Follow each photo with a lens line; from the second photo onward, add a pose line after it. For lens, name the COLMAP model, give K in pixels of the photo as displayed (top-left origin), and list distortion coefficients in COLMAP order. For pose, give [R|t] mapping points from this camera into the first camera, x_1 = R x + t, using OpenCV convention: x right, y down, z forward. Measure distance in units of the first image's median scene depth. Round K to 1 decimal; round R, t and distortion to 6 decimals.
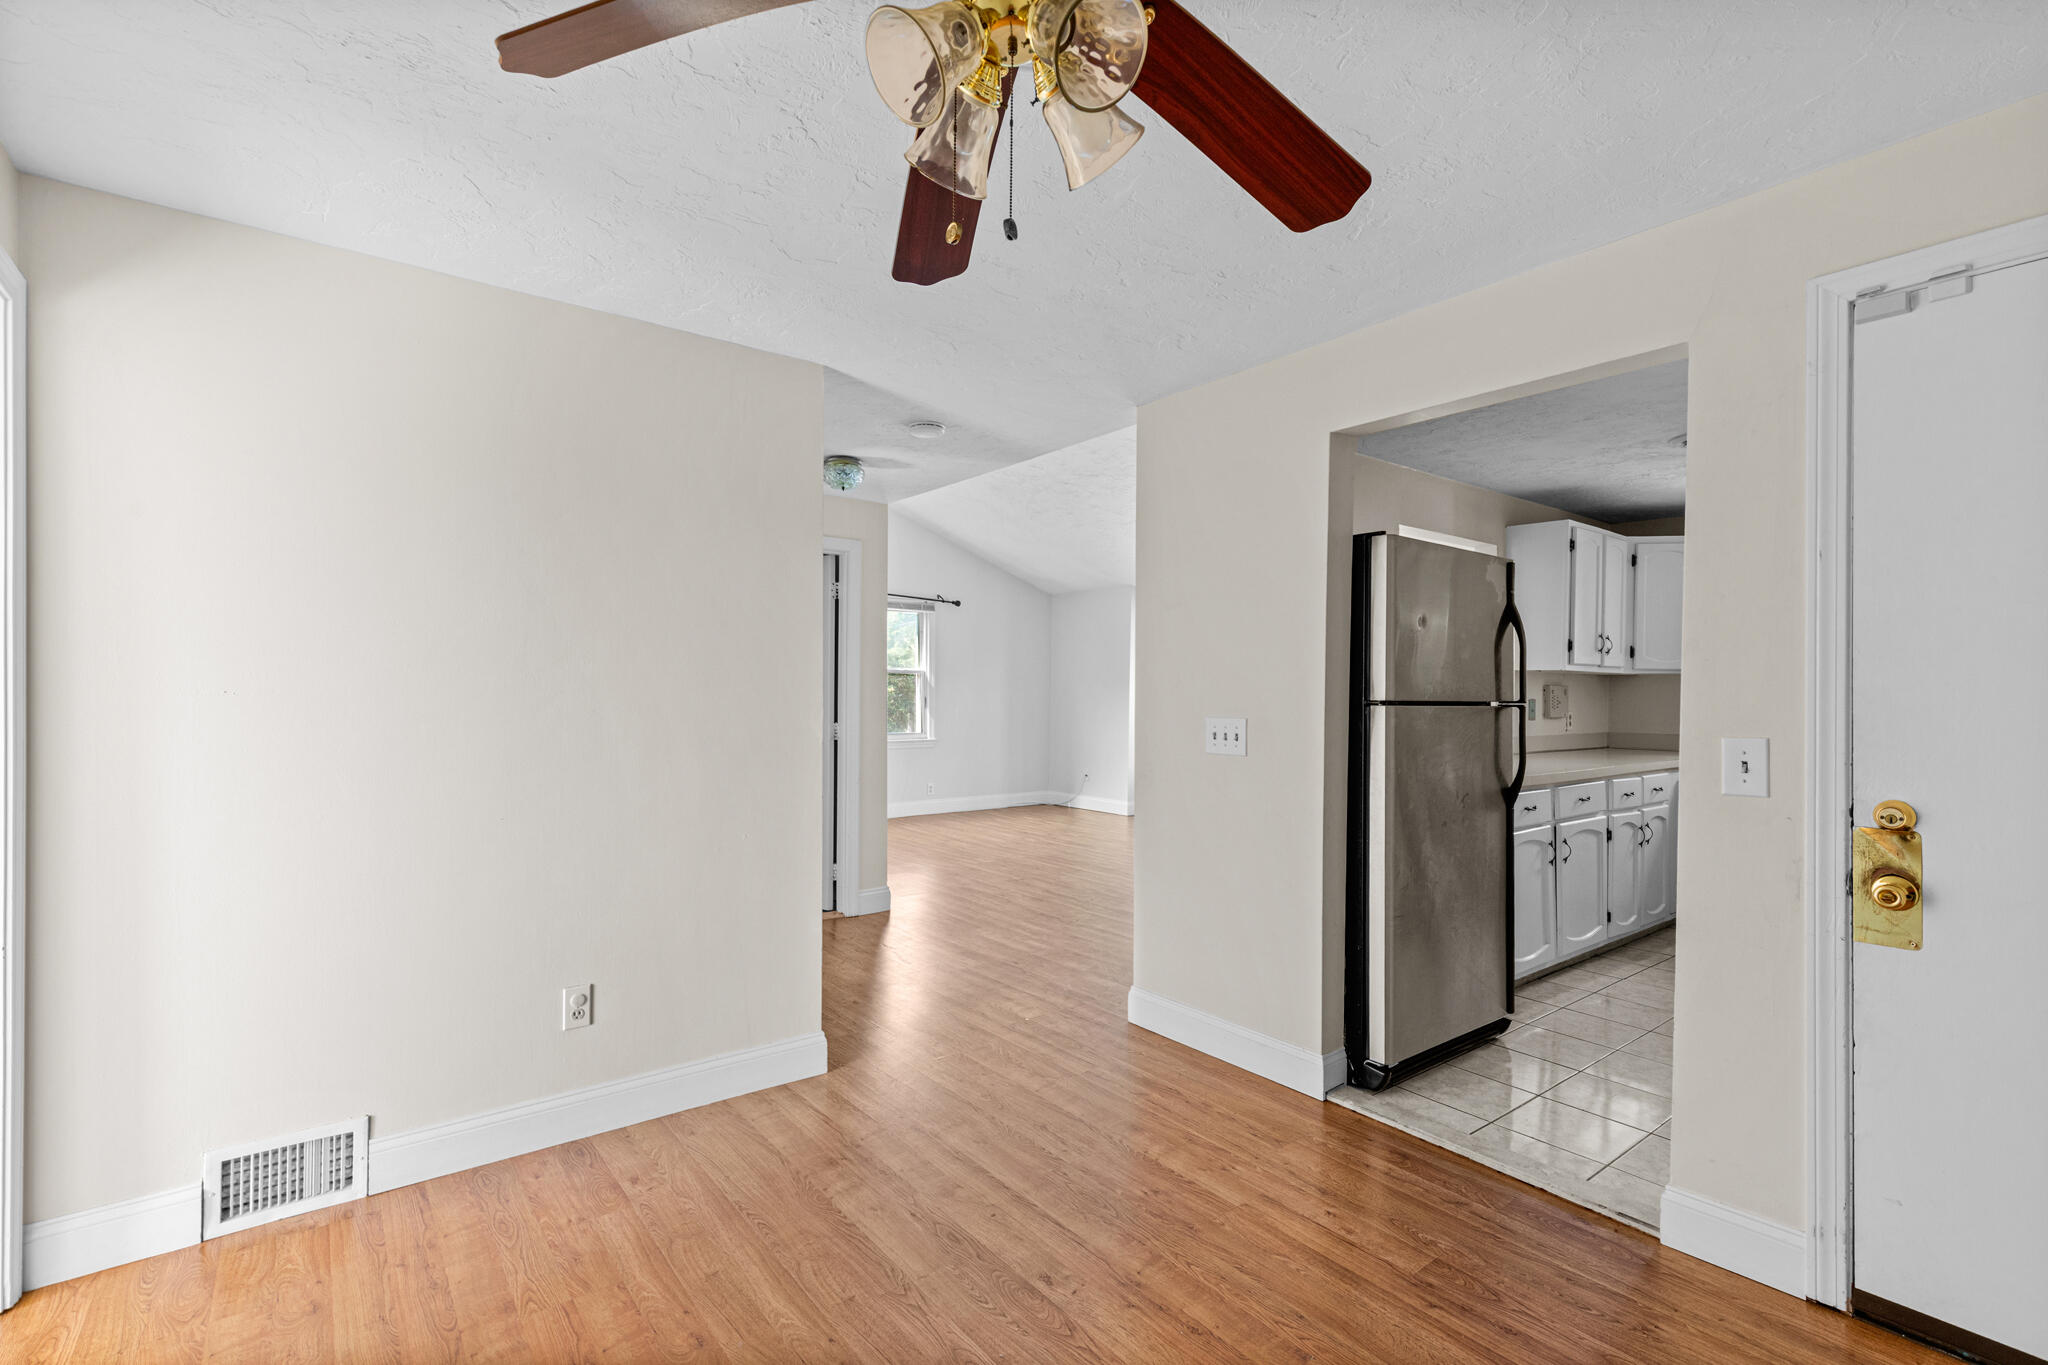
lens RADIAL K [[922.2, 0, 1030.7], [0, 922.2, 693.4], [0, 0, 1]] dist [0.013356, -0.000712]
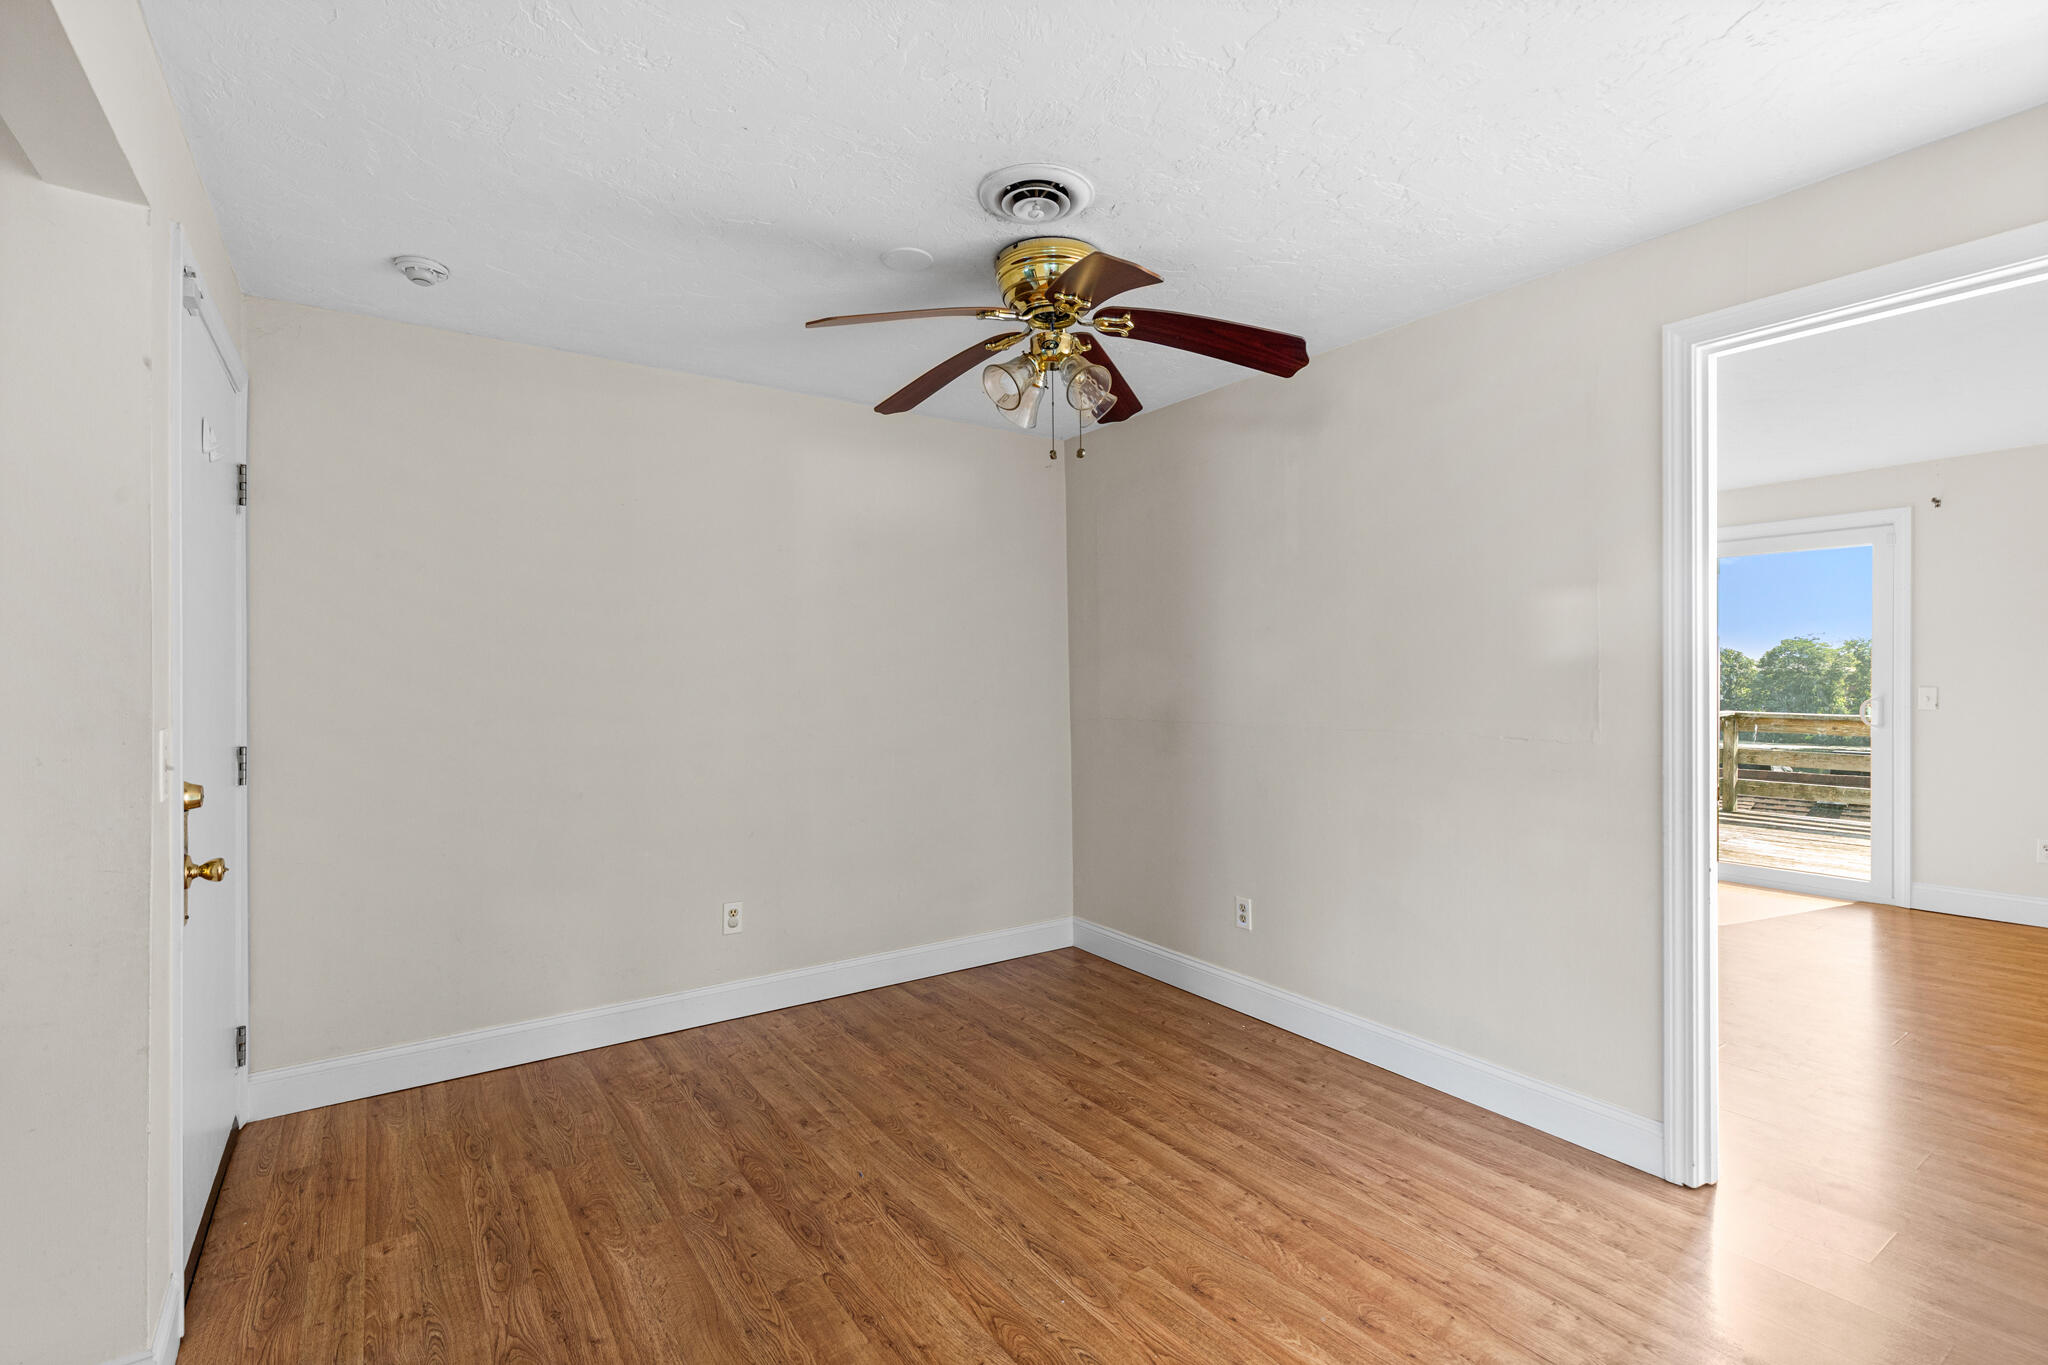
lens RADIAL K [[937.5, 0, 1028.4], [0, 937.5, 677.6], [0, 0, 1]] dist [0.016045, -0.003854]
pose [[-0.998237, 0.002675, 0.059298, -0.044106], [0.002400, 0.999986, -0.004708, 0.006117], [-0.059310, -0.004558, -0.998229, 1.596339]]
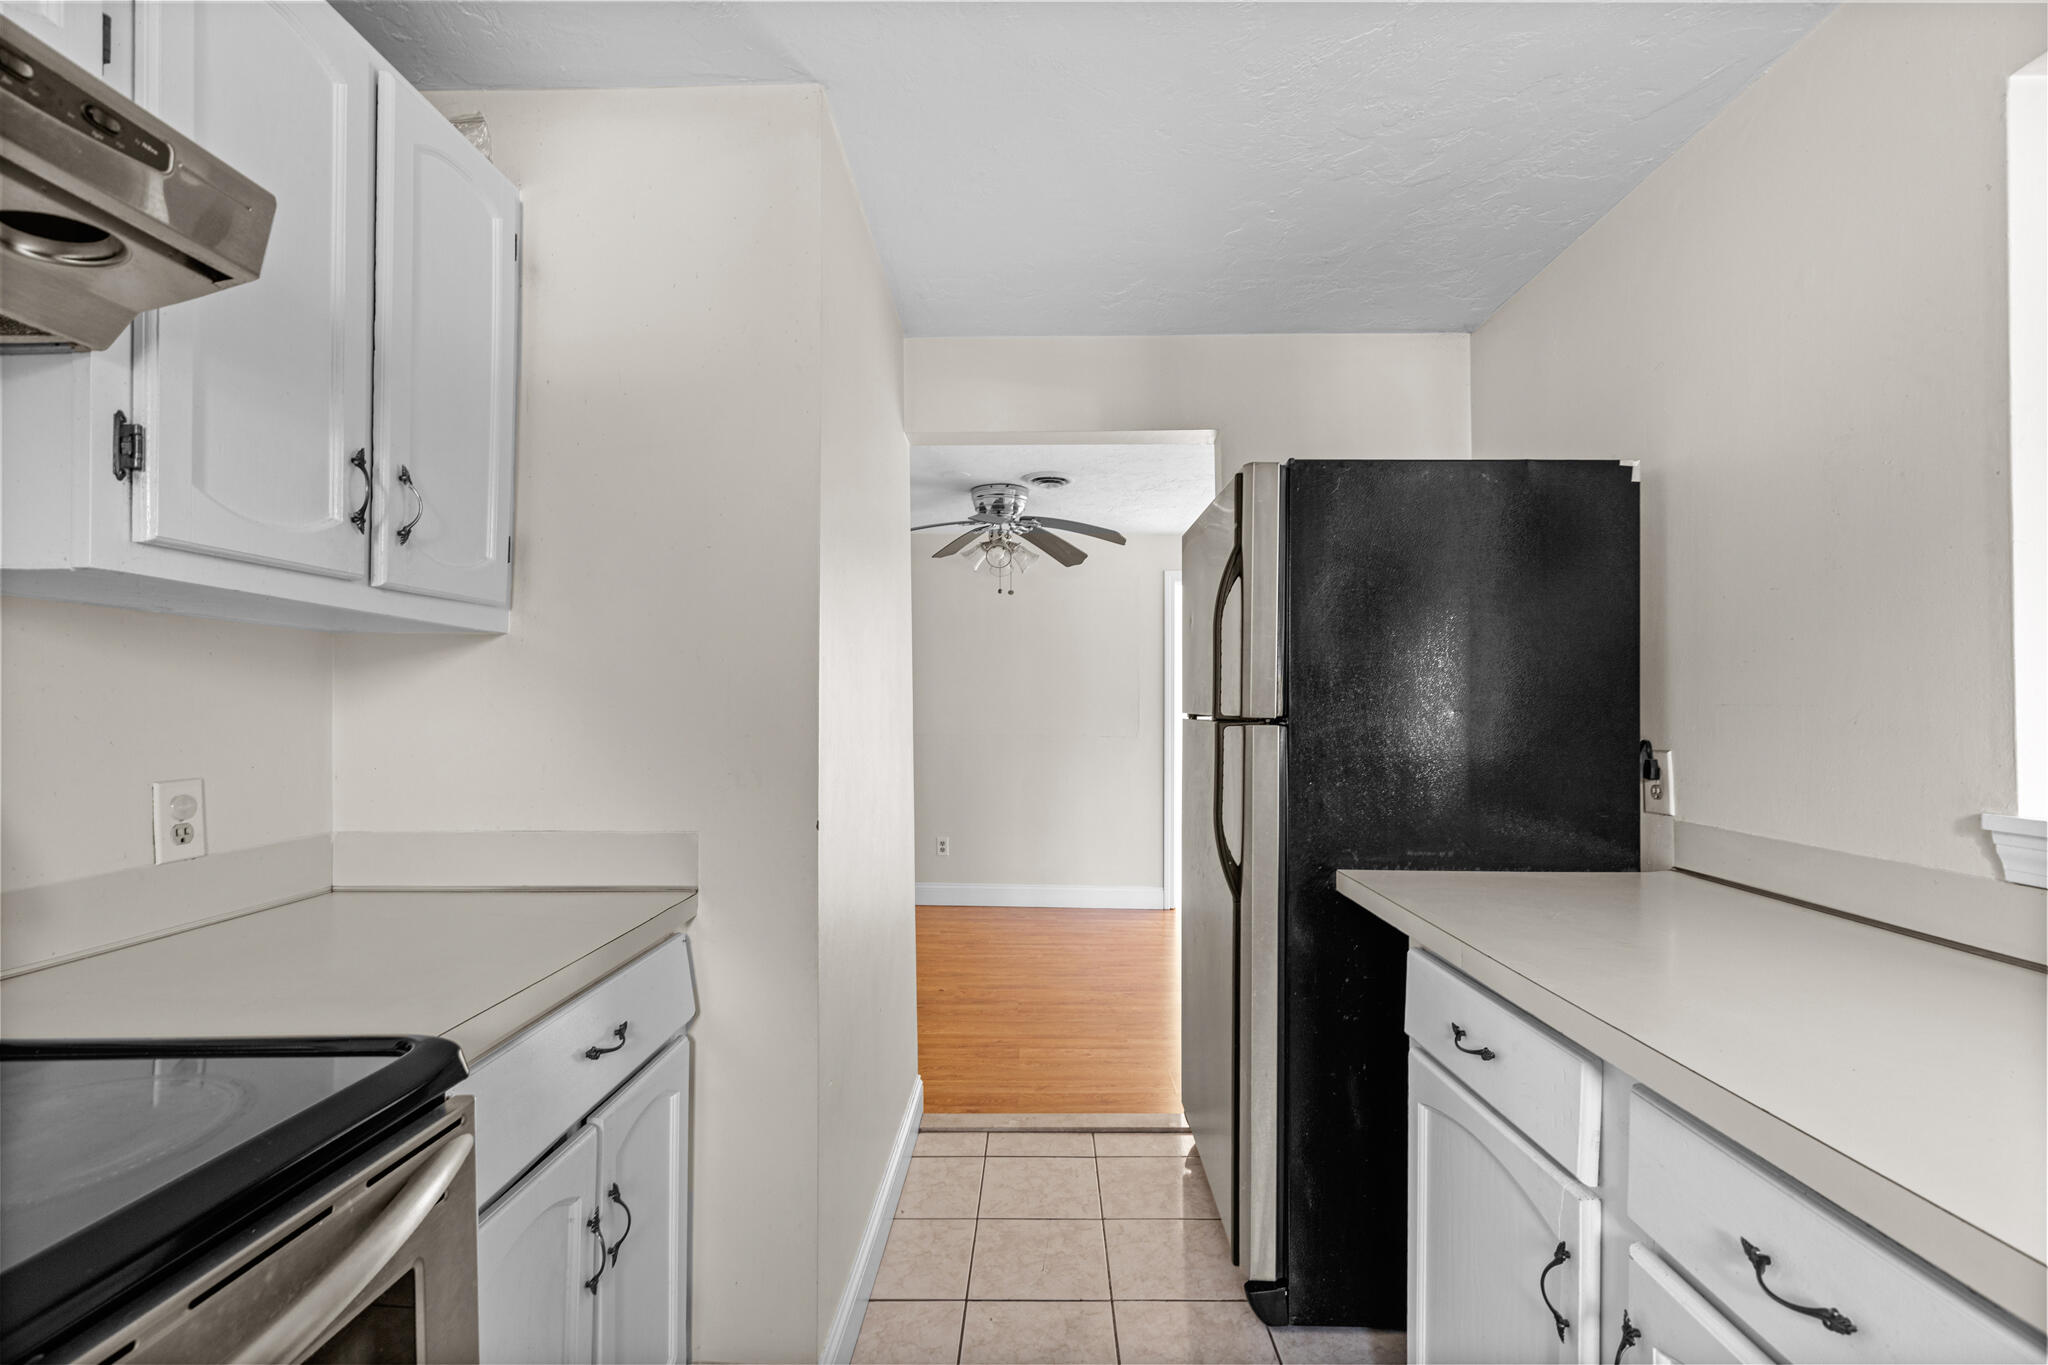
lens RADIAL K [[922.2, 0, 1030.7], [0, 922.2, 693.4], [0, 0, 1]] dist [0.013356, -0.000712]
pose [[-0.630823, -0.016762, -0.775746, 1.506572], [-0.003159, 0.999814, -0.019035, 0.010906], [0.775920, -0.009557, -0.630759, 1.831477]]
